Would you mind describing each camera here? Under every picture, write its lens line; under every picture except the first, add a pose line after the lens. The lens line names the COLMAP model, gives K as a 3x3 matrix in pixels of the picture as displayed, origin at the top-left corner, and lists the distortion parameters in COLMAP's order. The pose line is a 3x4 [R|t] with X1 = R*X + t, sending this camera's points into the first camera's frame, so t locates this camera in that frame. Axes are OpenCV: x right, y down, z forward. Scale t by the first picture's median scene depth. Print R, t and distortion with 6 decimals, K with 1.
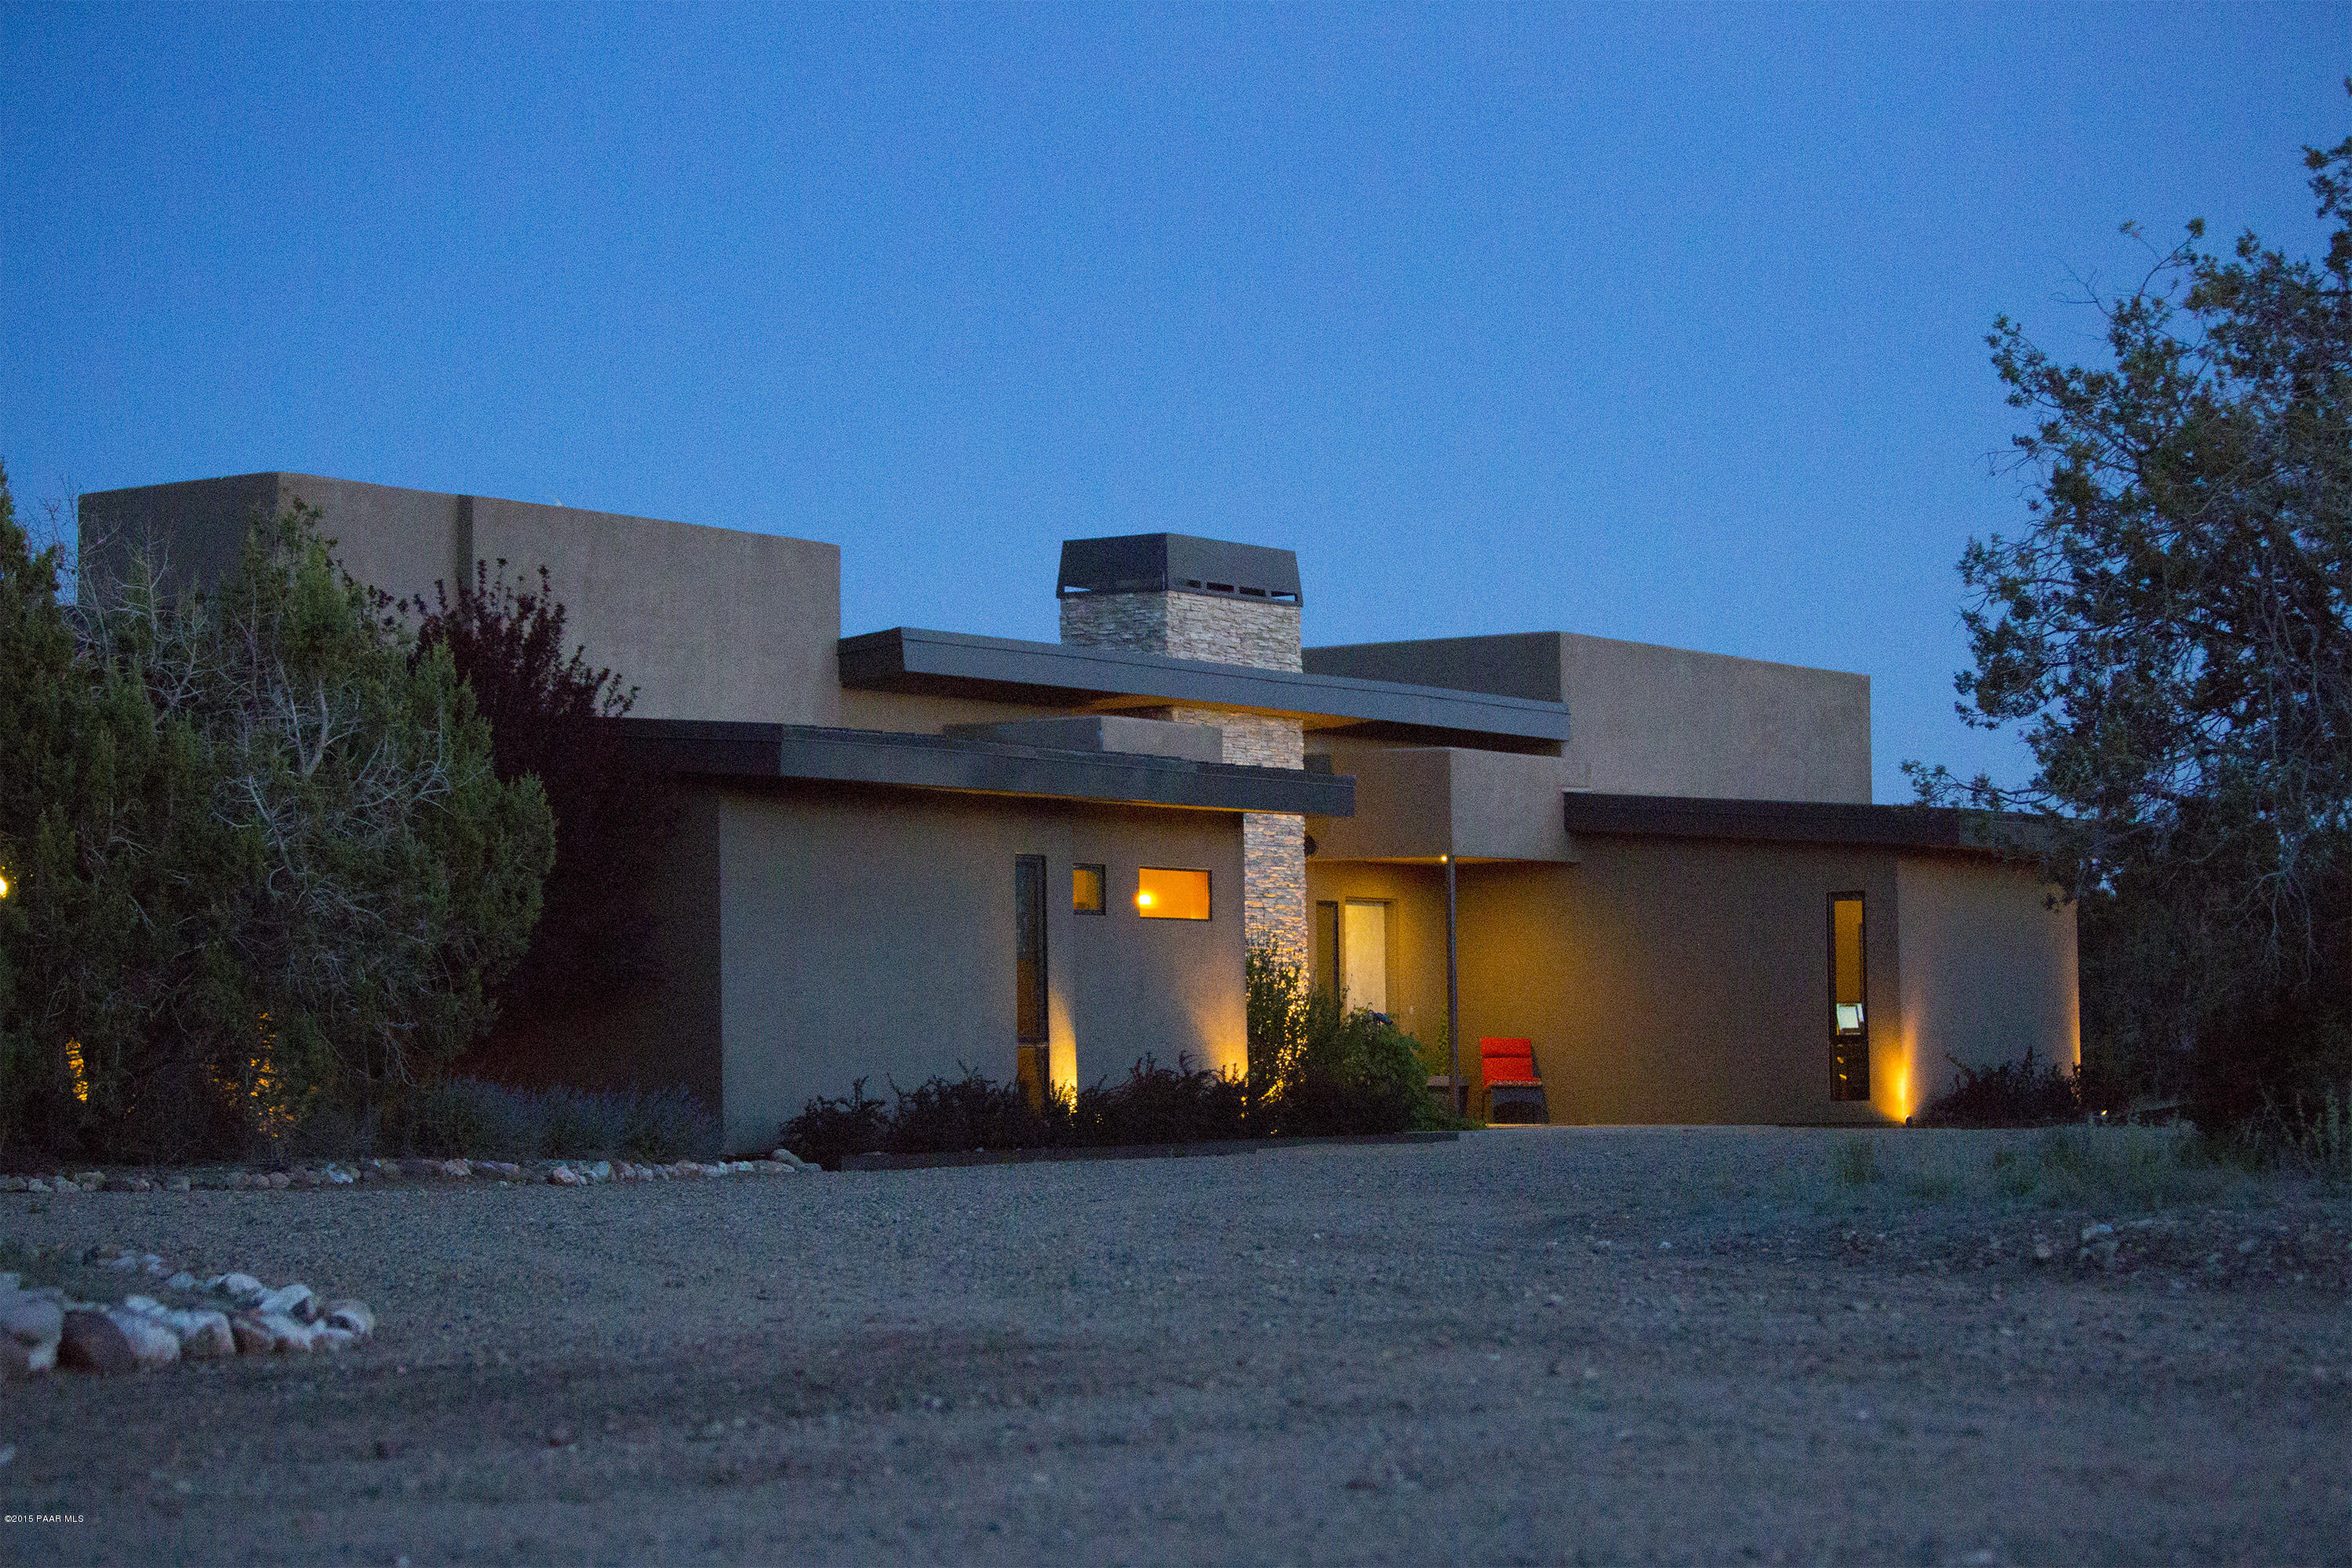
lens RADIAL K [[5031.3, 0, 1178.5], [0, 5031.3, 778.9], [0, 0, 1]] dist [-0.336928, 0.000000]
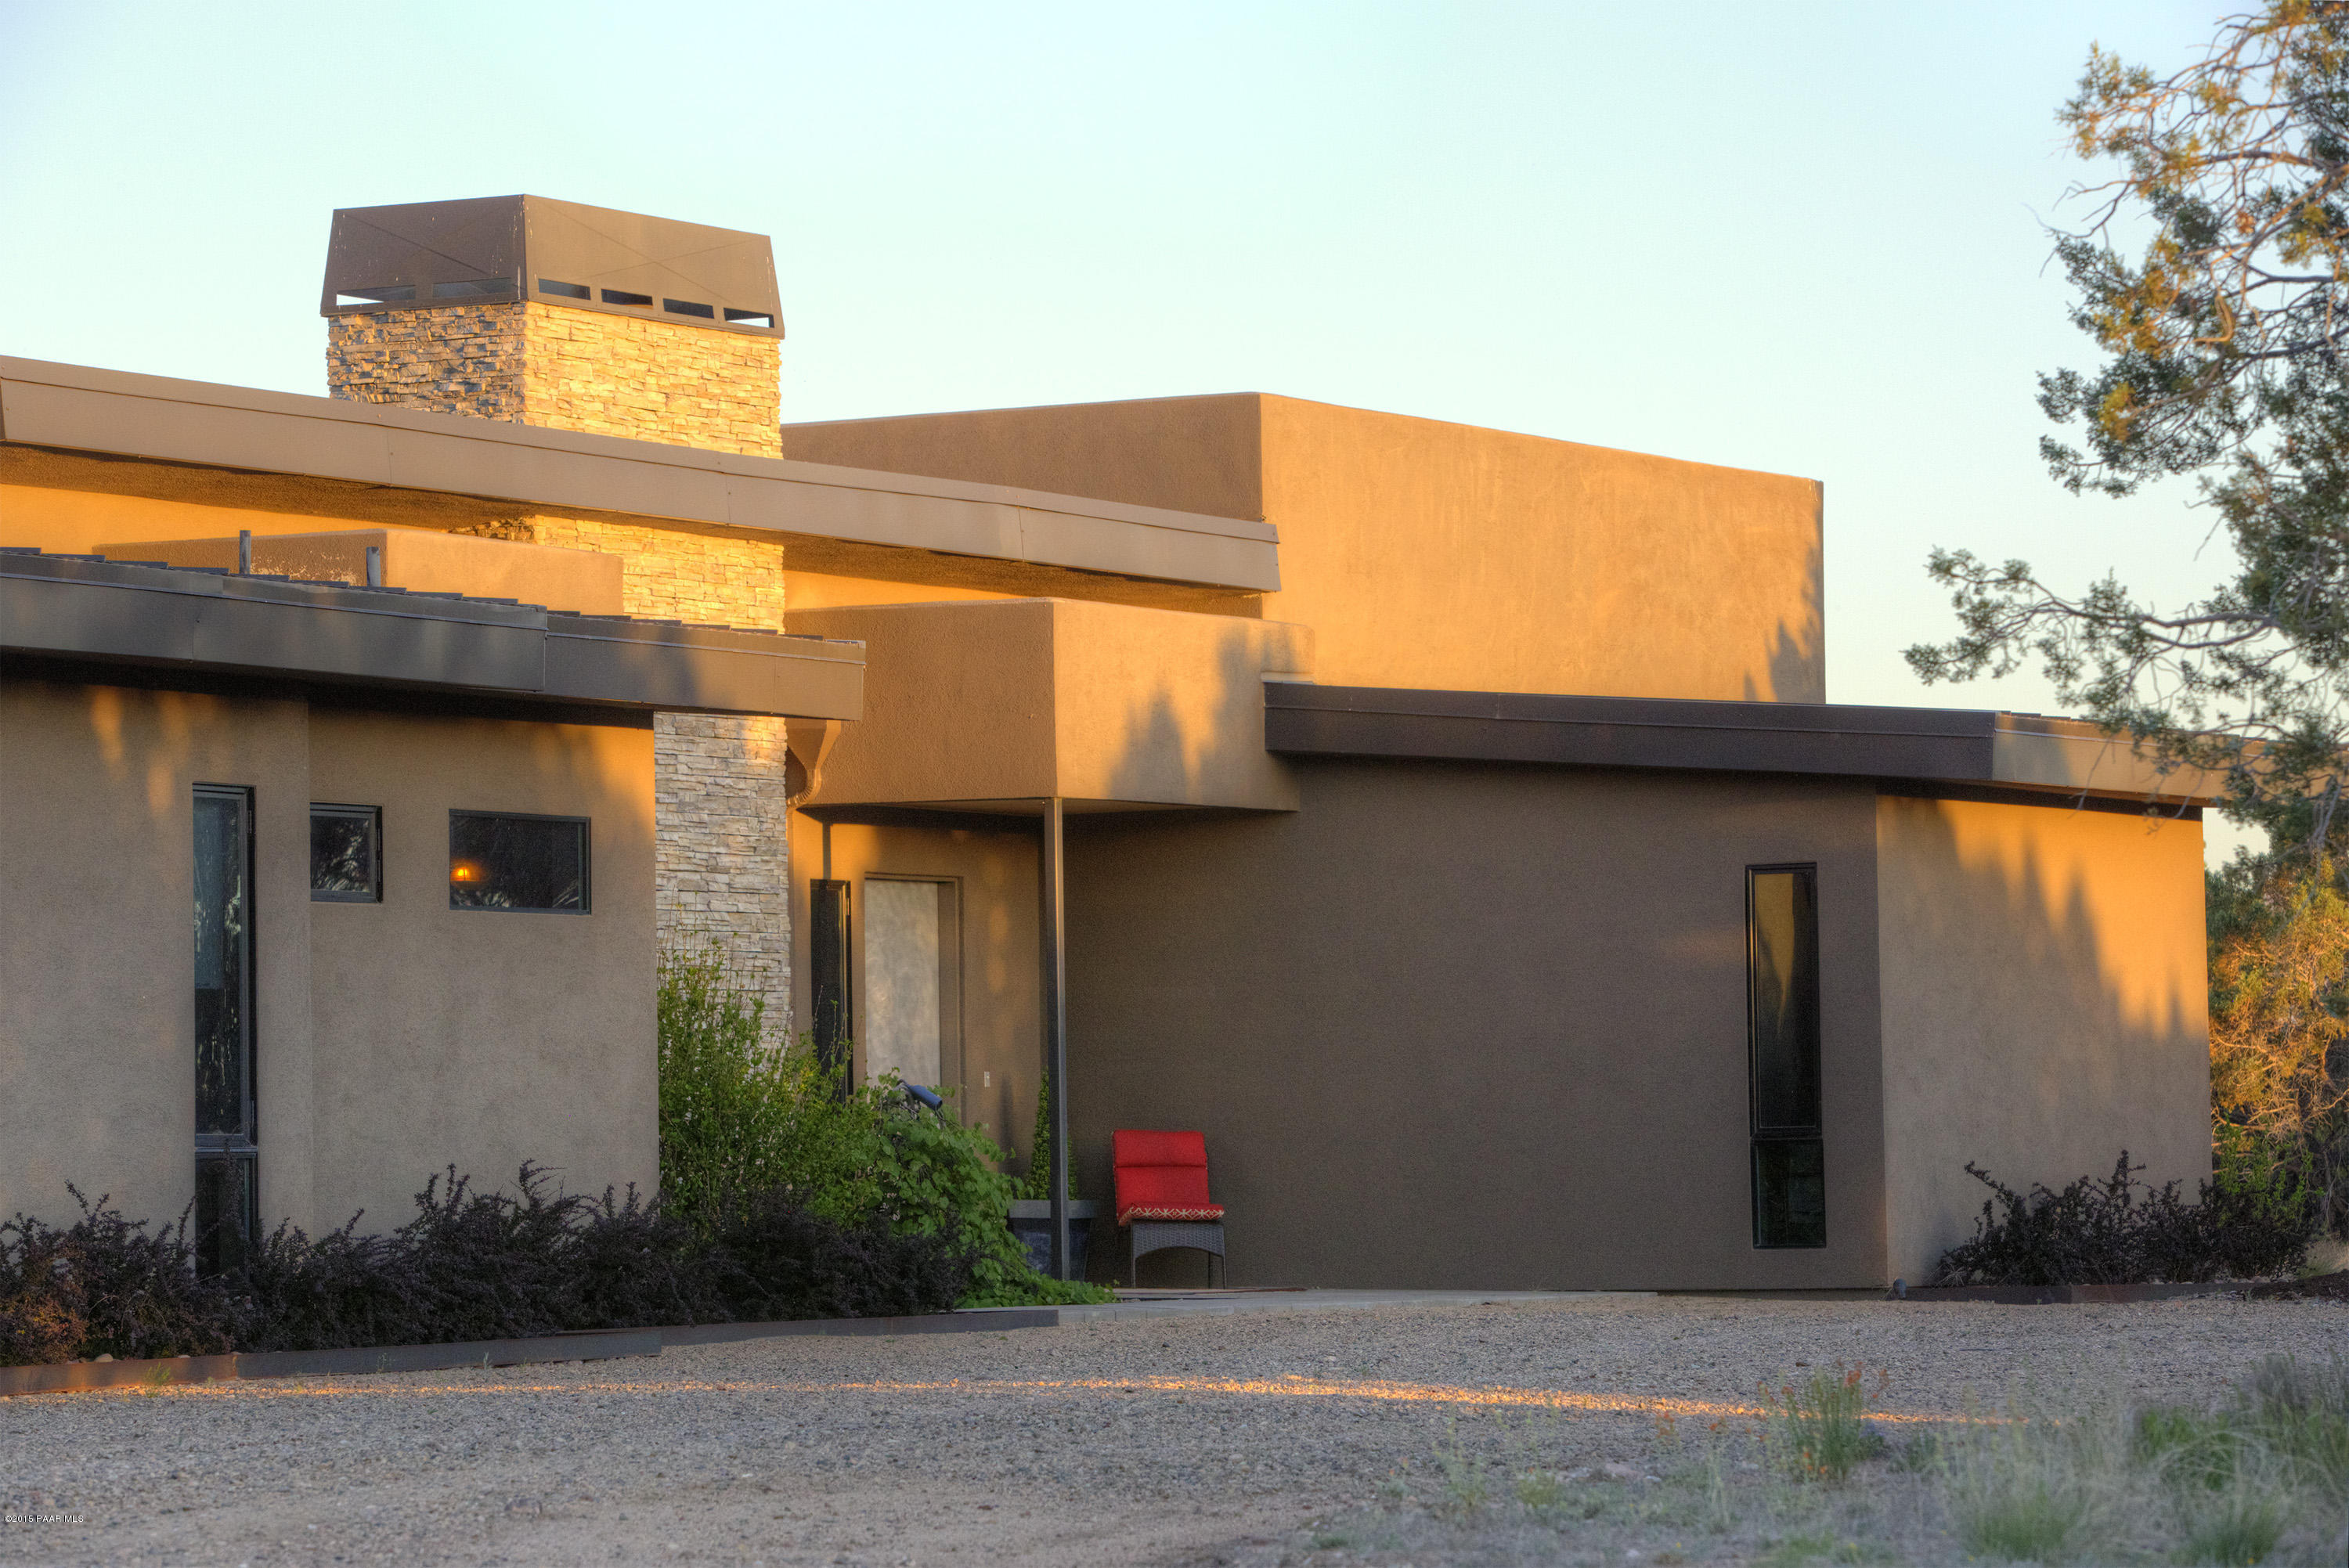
lens RADIAL K [[8039.3, 0, 1181.1], [0, 8039.3, 799.2], [0, 0, 1]] dist [0.194797, 0.000000]
pose [[0.998184, 0.001757, 0.060209, 0.015910], [-0.002501, 0.999921, 0.012292, 0.005003], [-0.060183, -0.012420, 0.998110, 0.133278]]
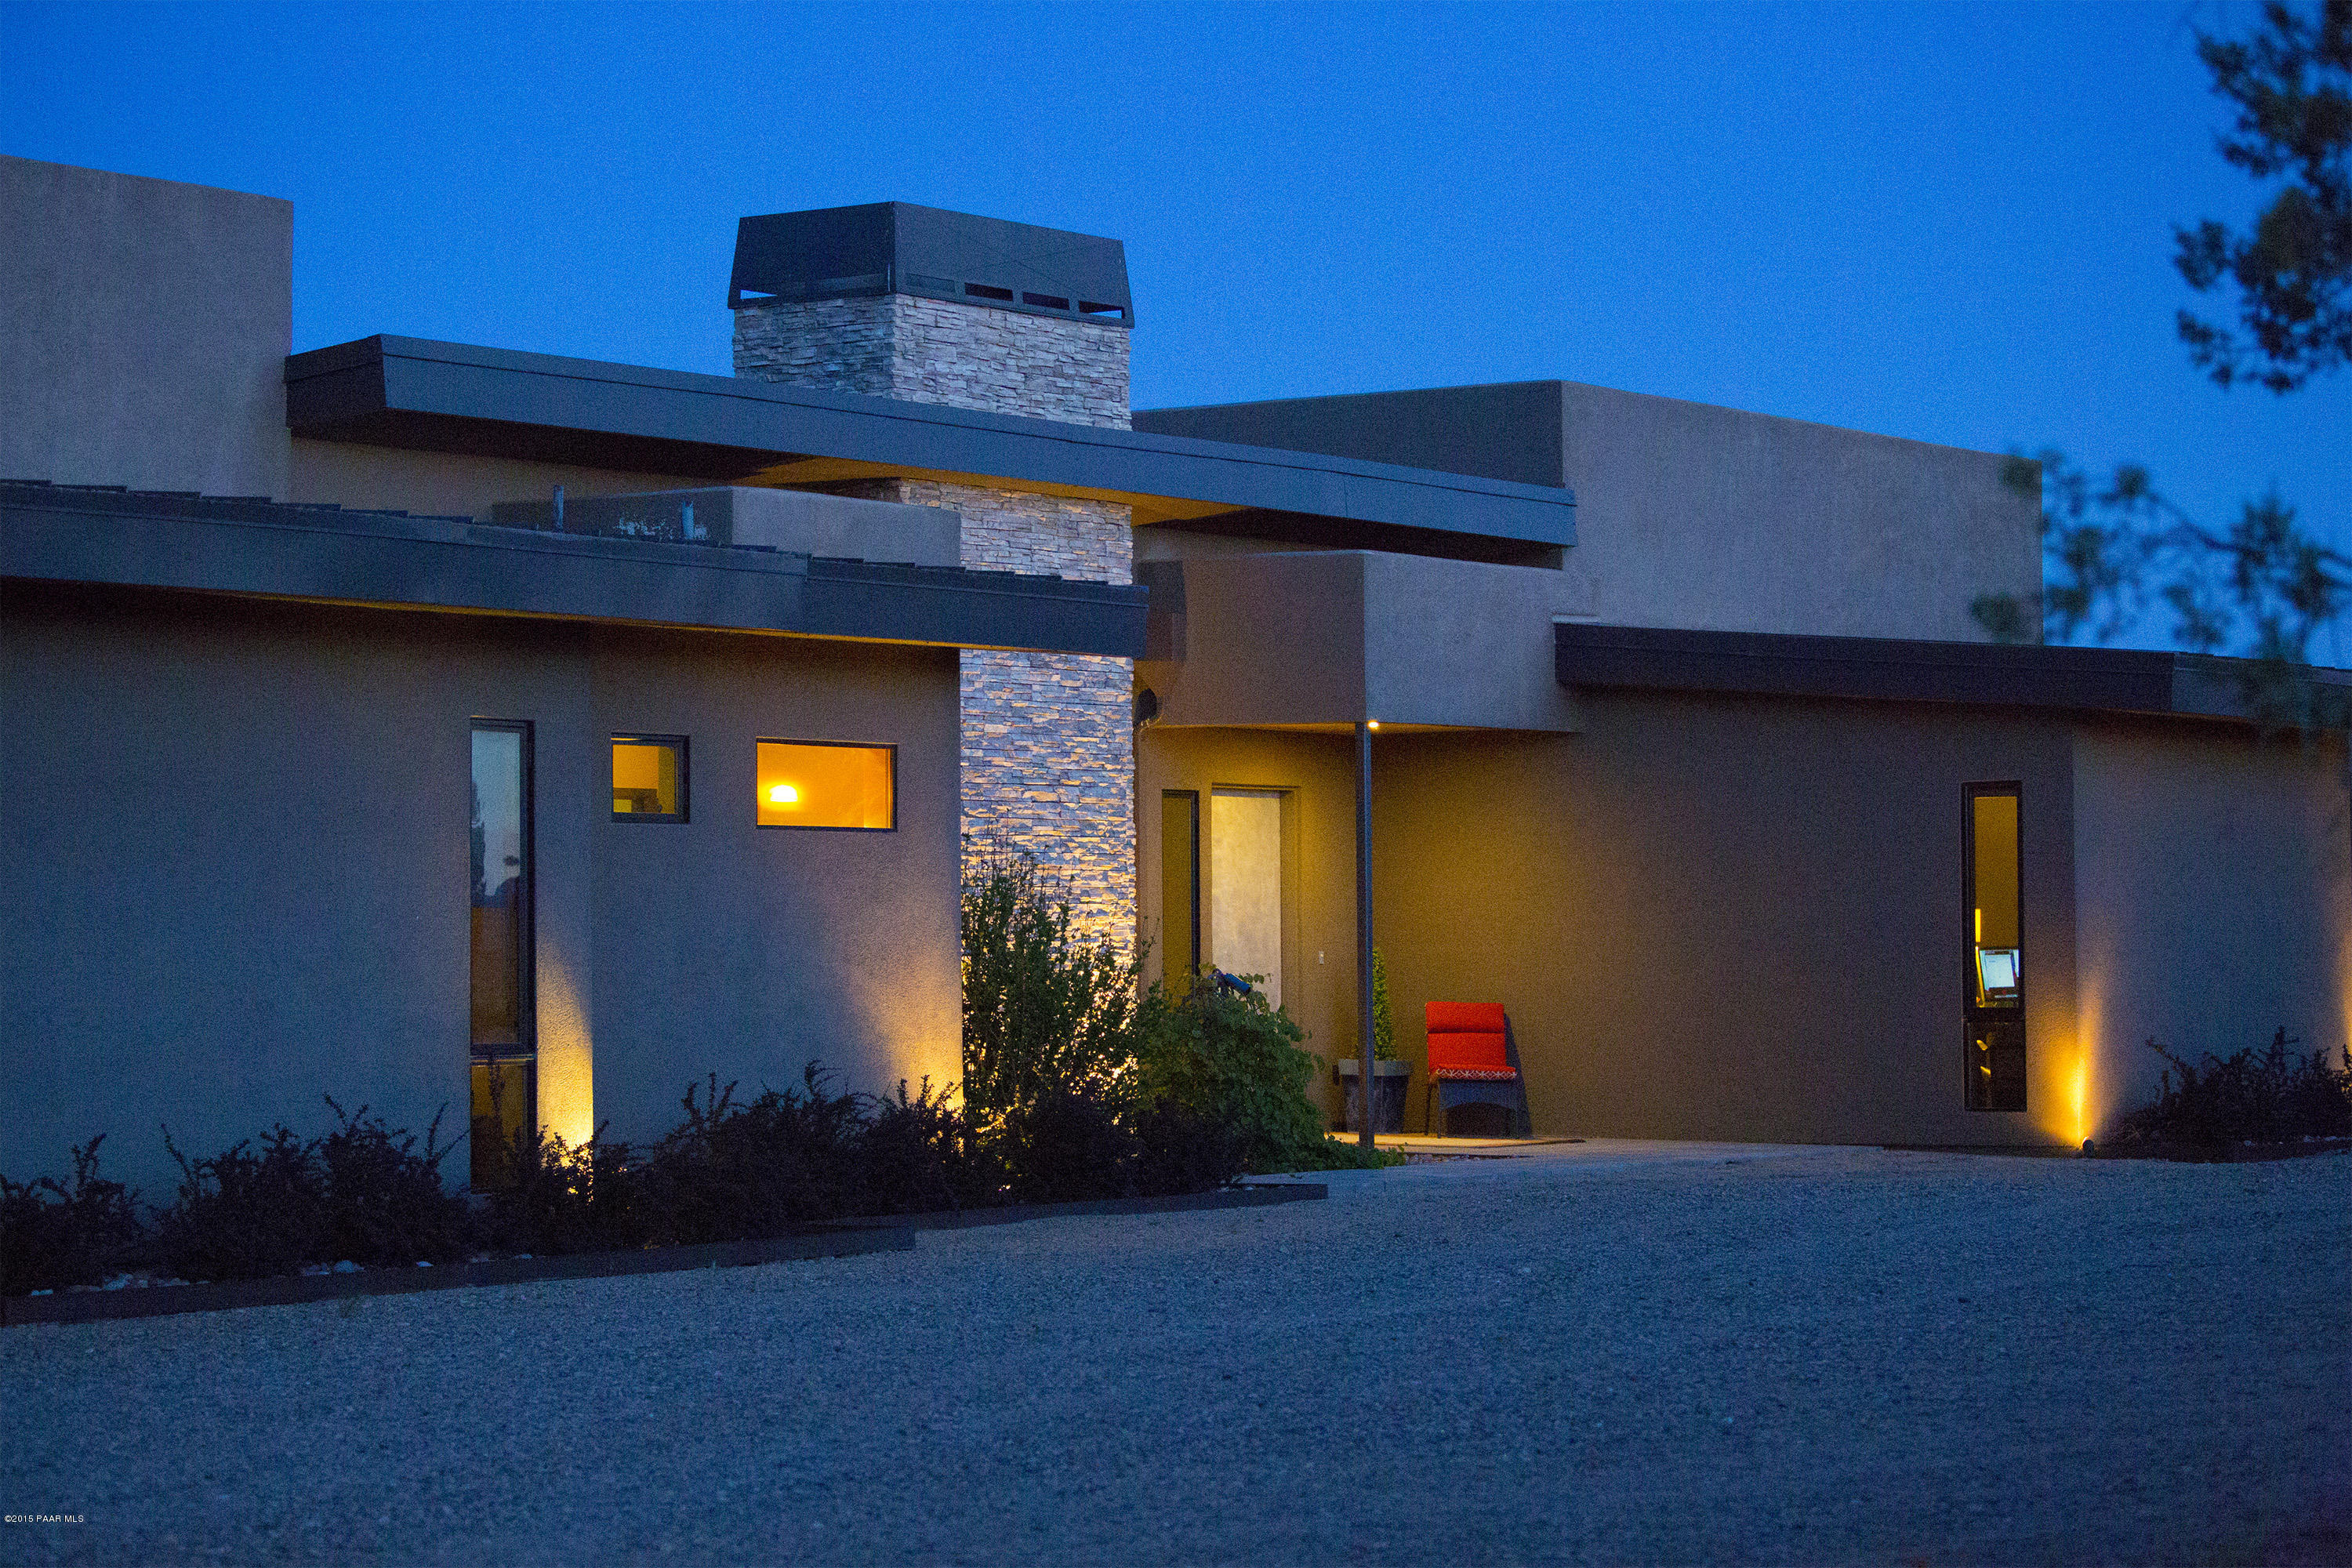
lens RADIAL K [[5373.9, 0, 1175.0], [0, 5373.9, 781.9], [0, 0, 1]] dist [-0.239006, 0.000000]
pose [[0.999574, 0.006431, -0.028468, 0.051596], [-0.005608, 0.999566, 0.028908, 0.003626], [0.028641, -0.028736, 0.999177, 0.334690]]
